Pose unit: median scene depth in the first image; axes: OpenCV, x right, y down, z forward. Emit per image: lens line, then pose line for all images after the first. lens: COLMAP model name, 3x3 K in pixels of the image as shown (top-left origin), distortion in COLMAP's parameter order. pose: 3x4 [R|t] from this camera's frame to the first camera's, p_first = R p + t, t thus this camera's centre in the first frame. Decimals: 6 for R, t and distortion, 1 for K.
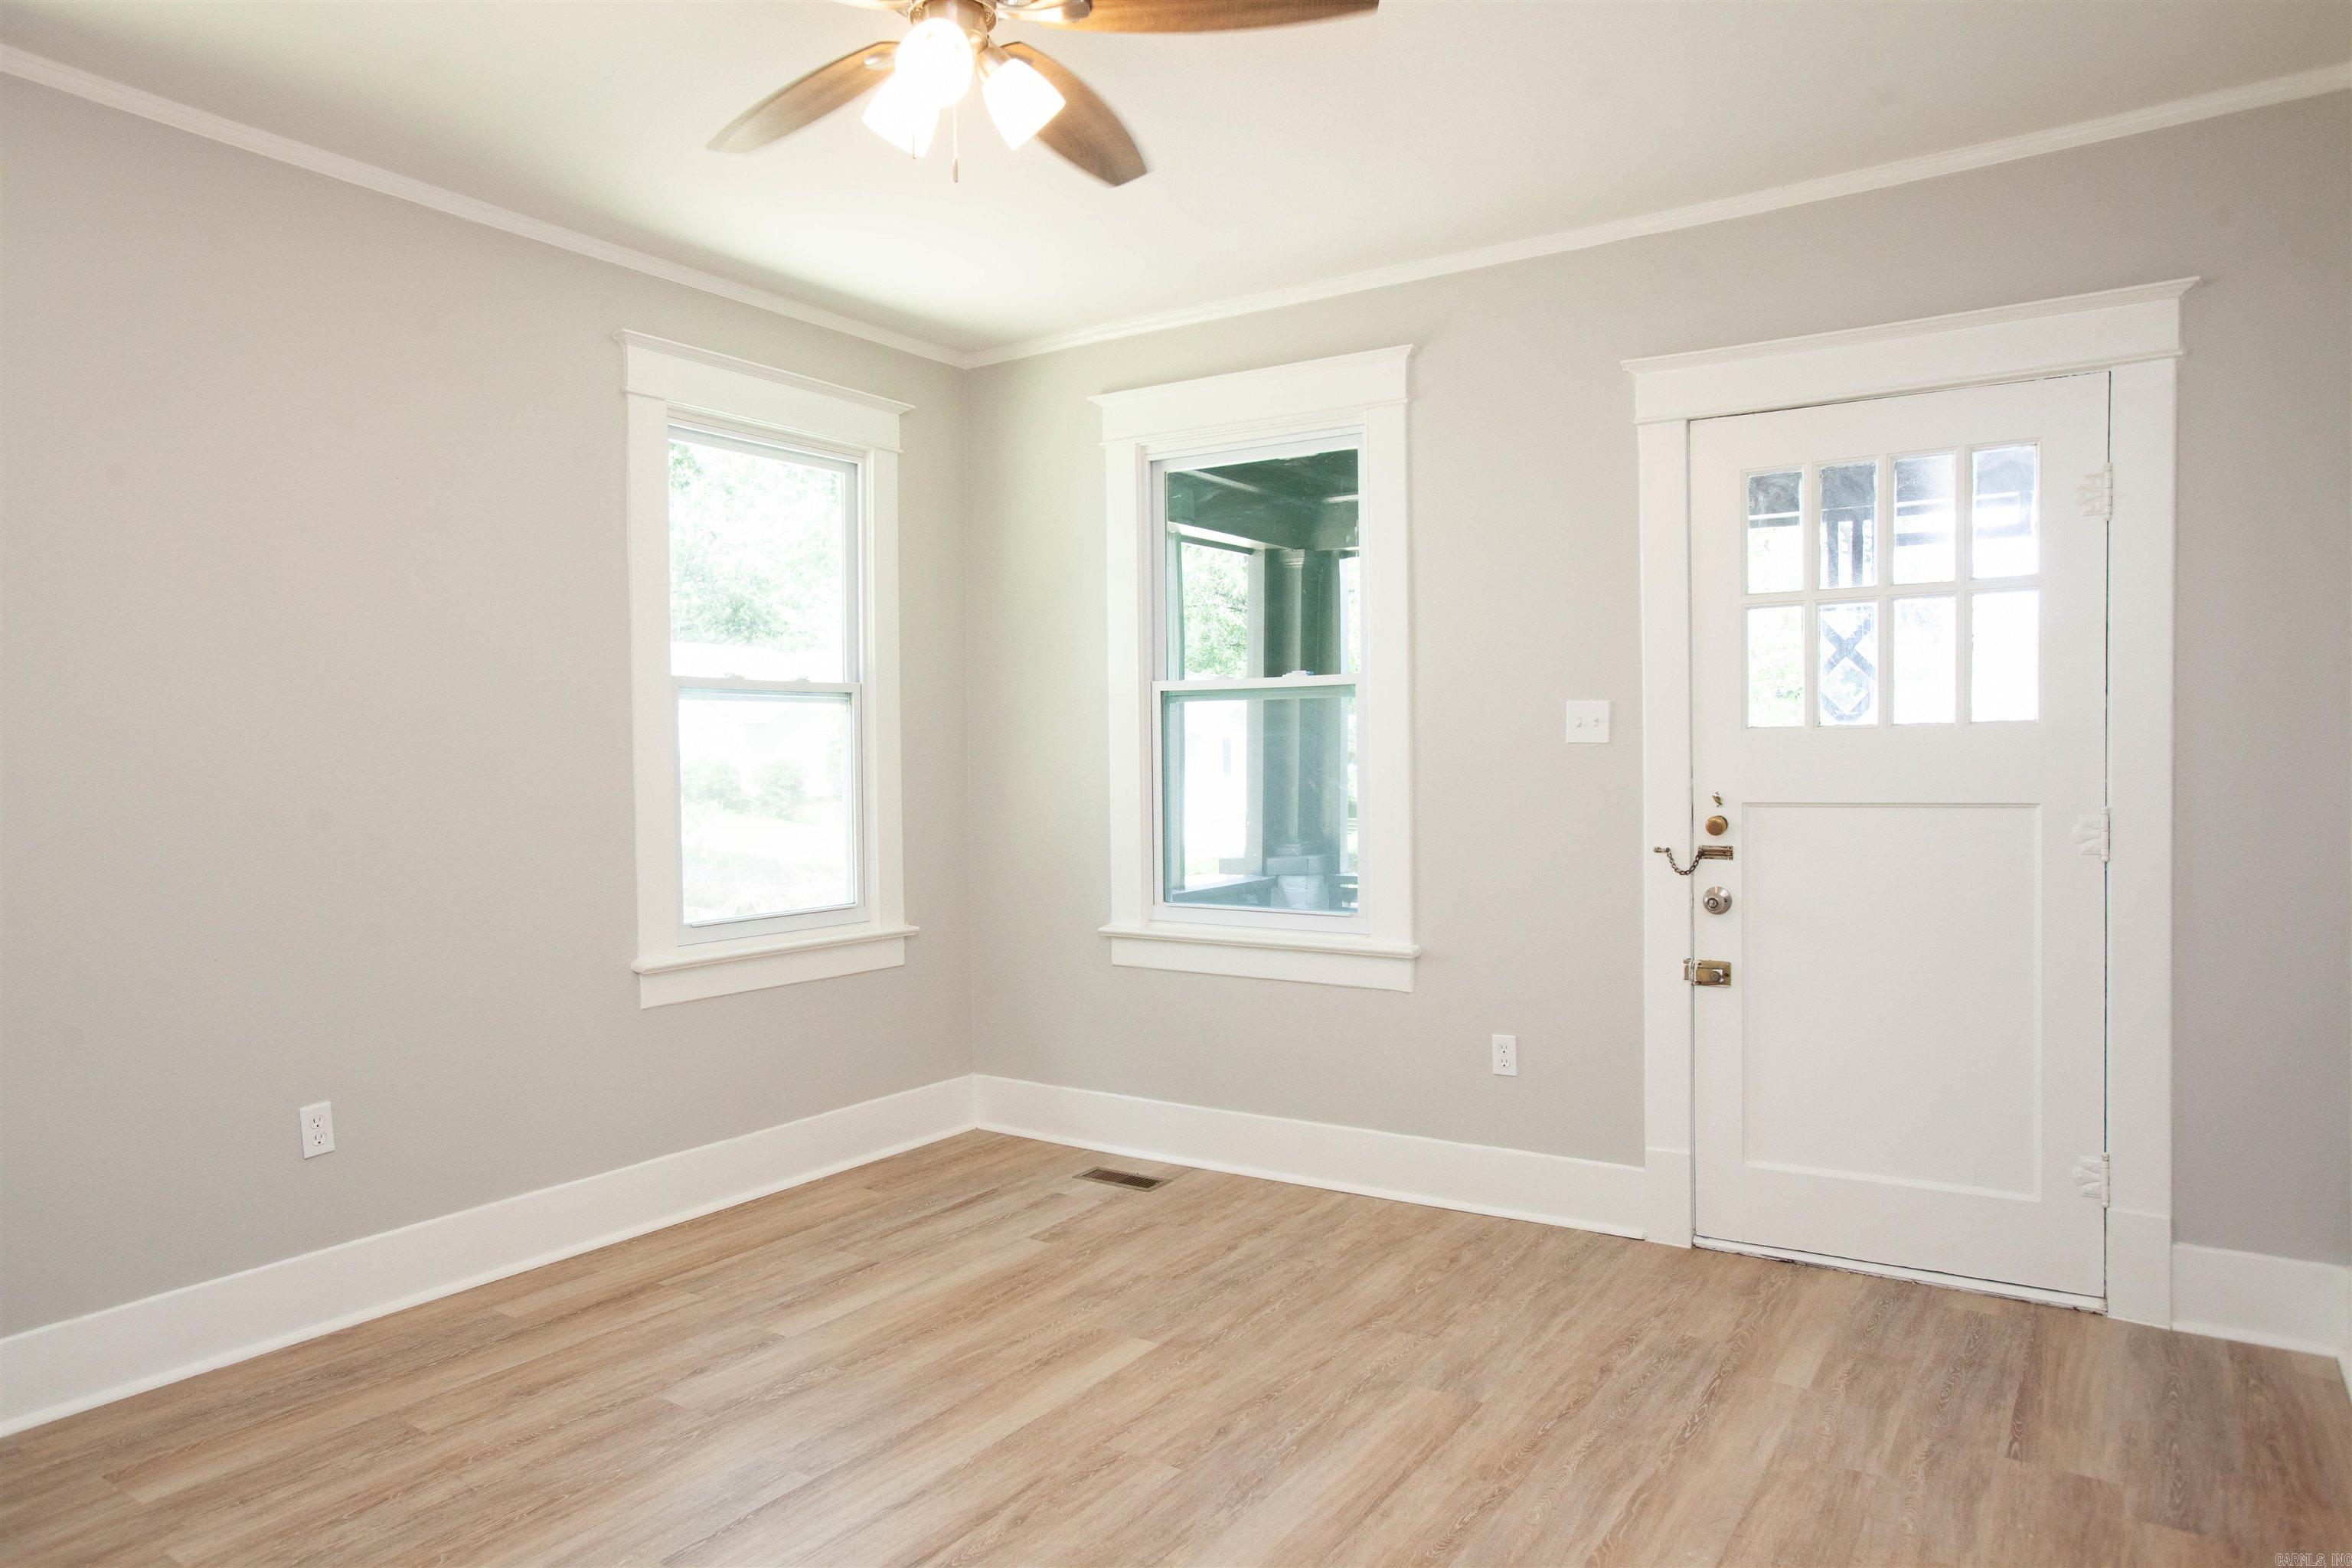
lens RADIAL K [[1497.4, 0, 1143.1], [0, 1497.4, 794.0], [0, 0, 1]] dist [-0.066461, 0.073190]
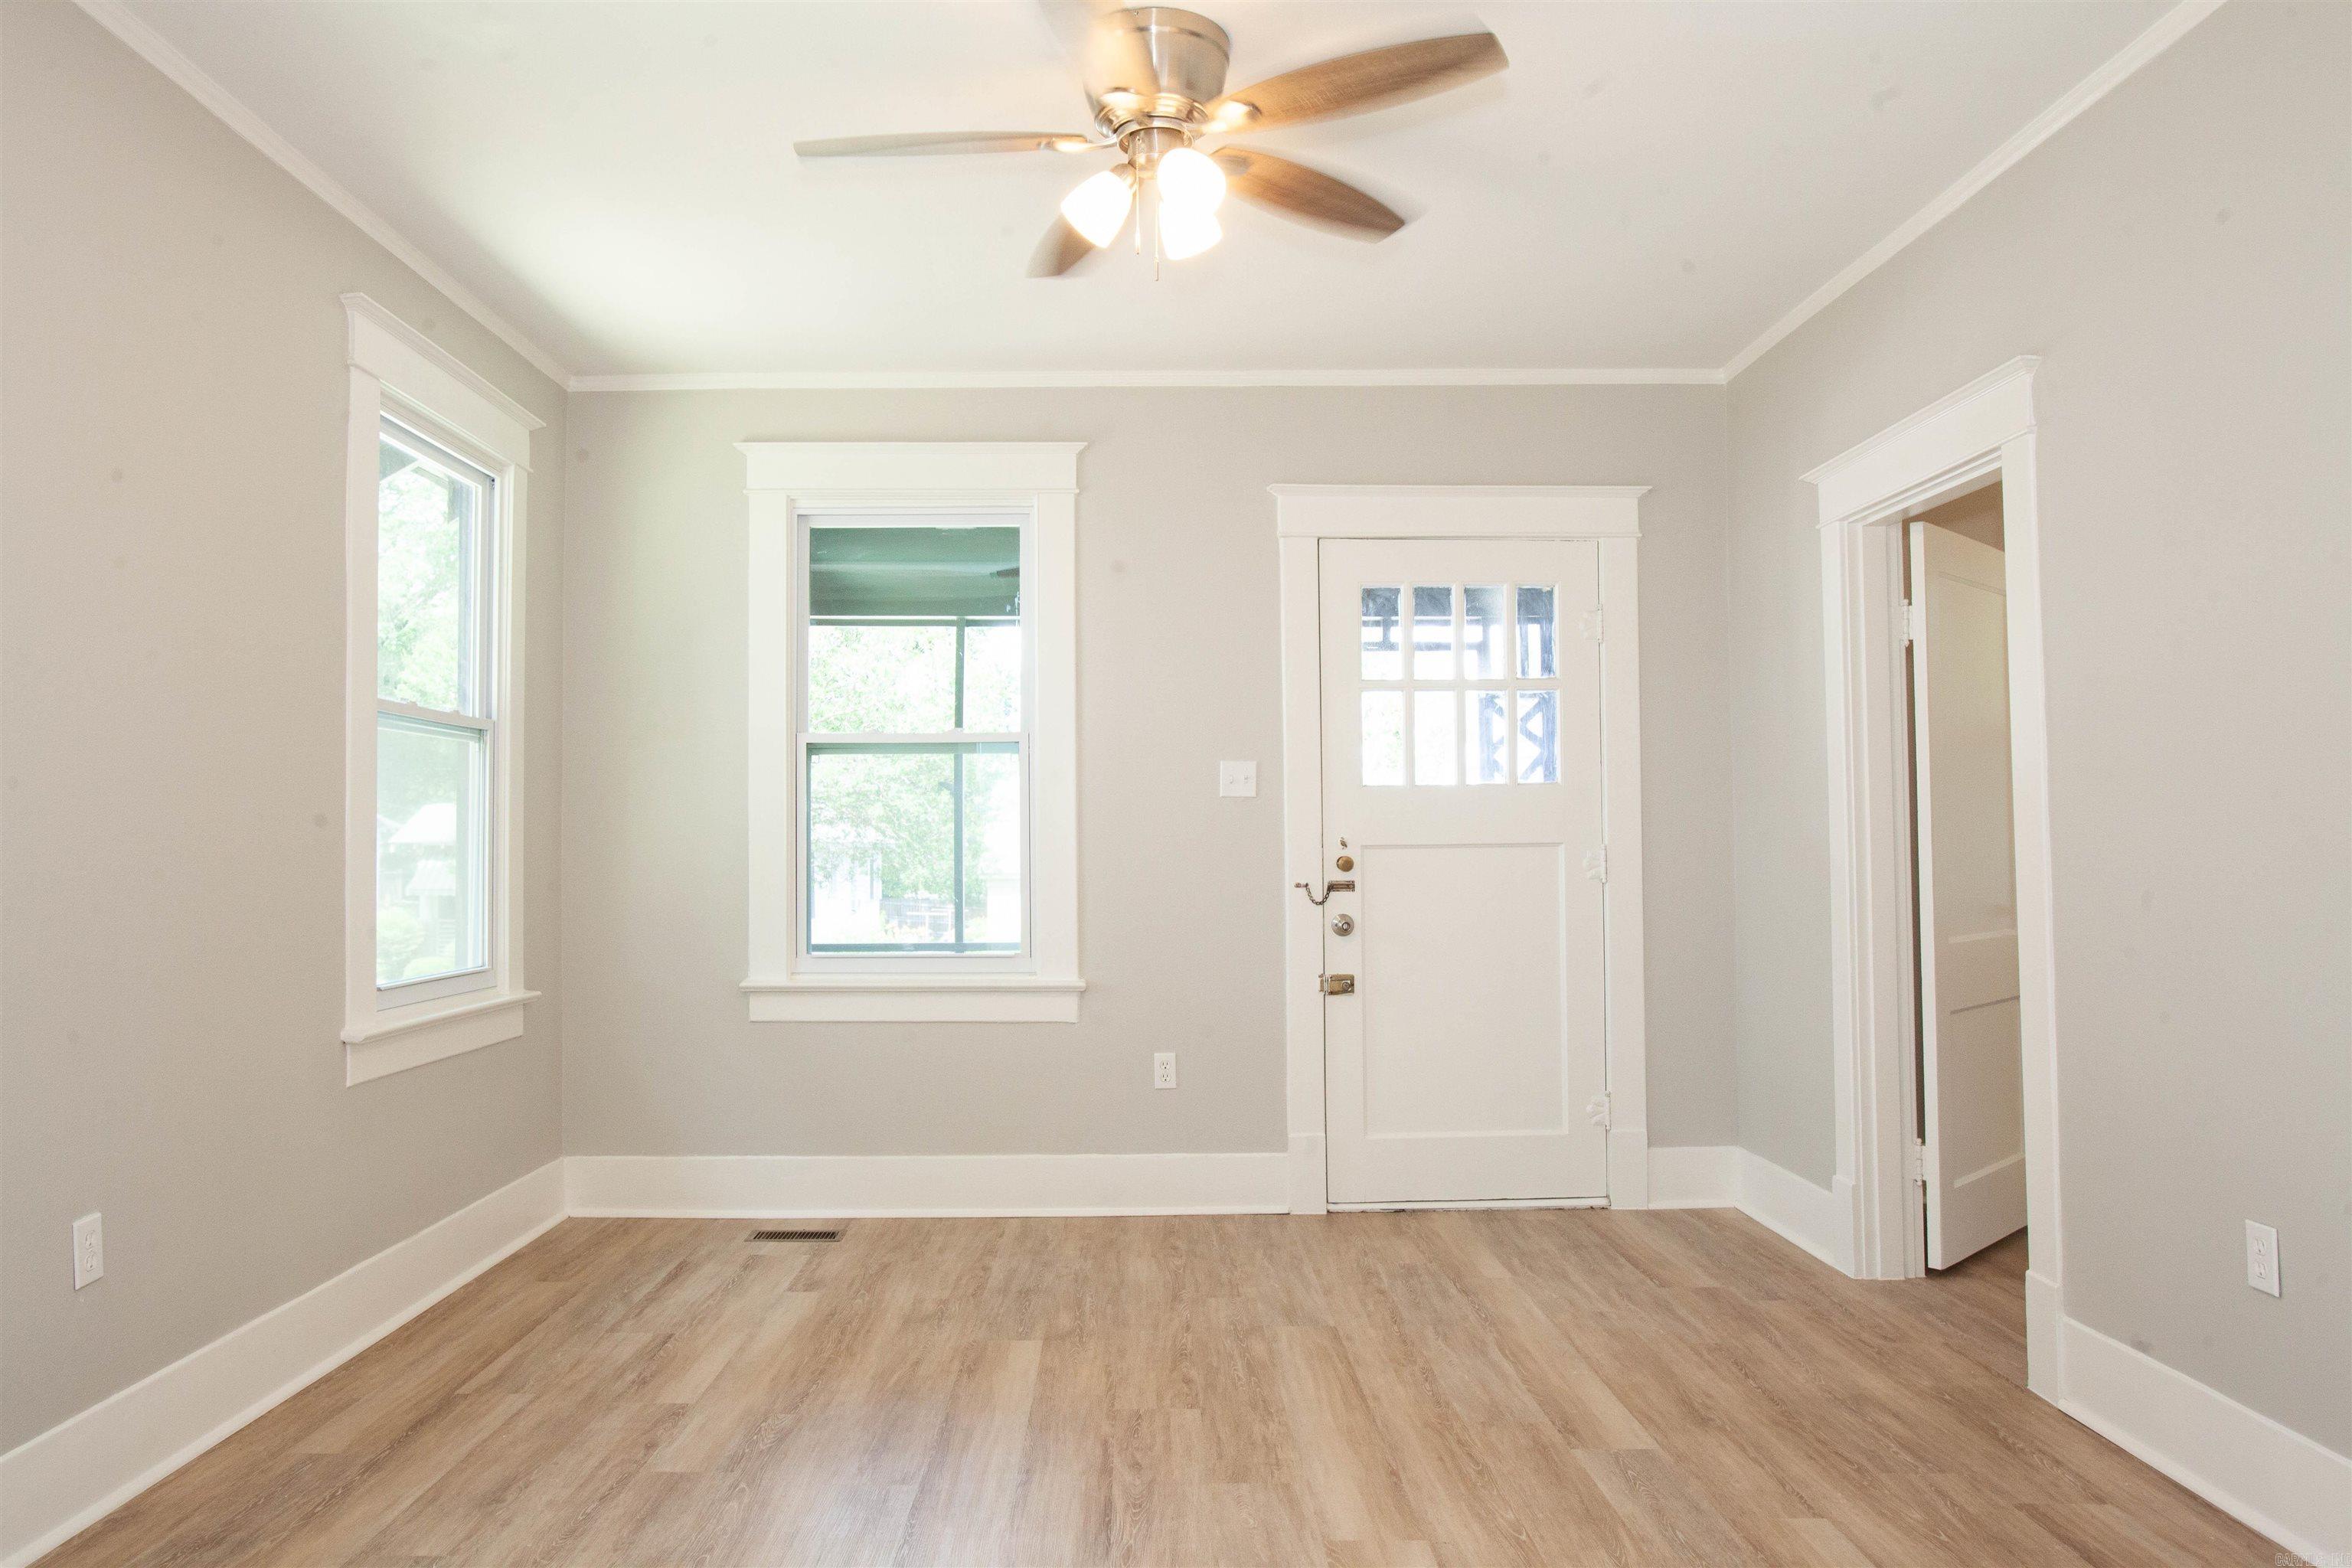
lens RADIAL K [[1590.7, 0, 1151.2], [0, 1590.7, 792.2], [0, 0, 1]] dist [-0.065940, 0.080411]
pose [[0.821613, 0.024148, 0.569534, -0.504621], [0.013193, 0.998029, -0.061349, 0.040825], [-0.569893, 0.057919, 0.819675, -0.000017]]
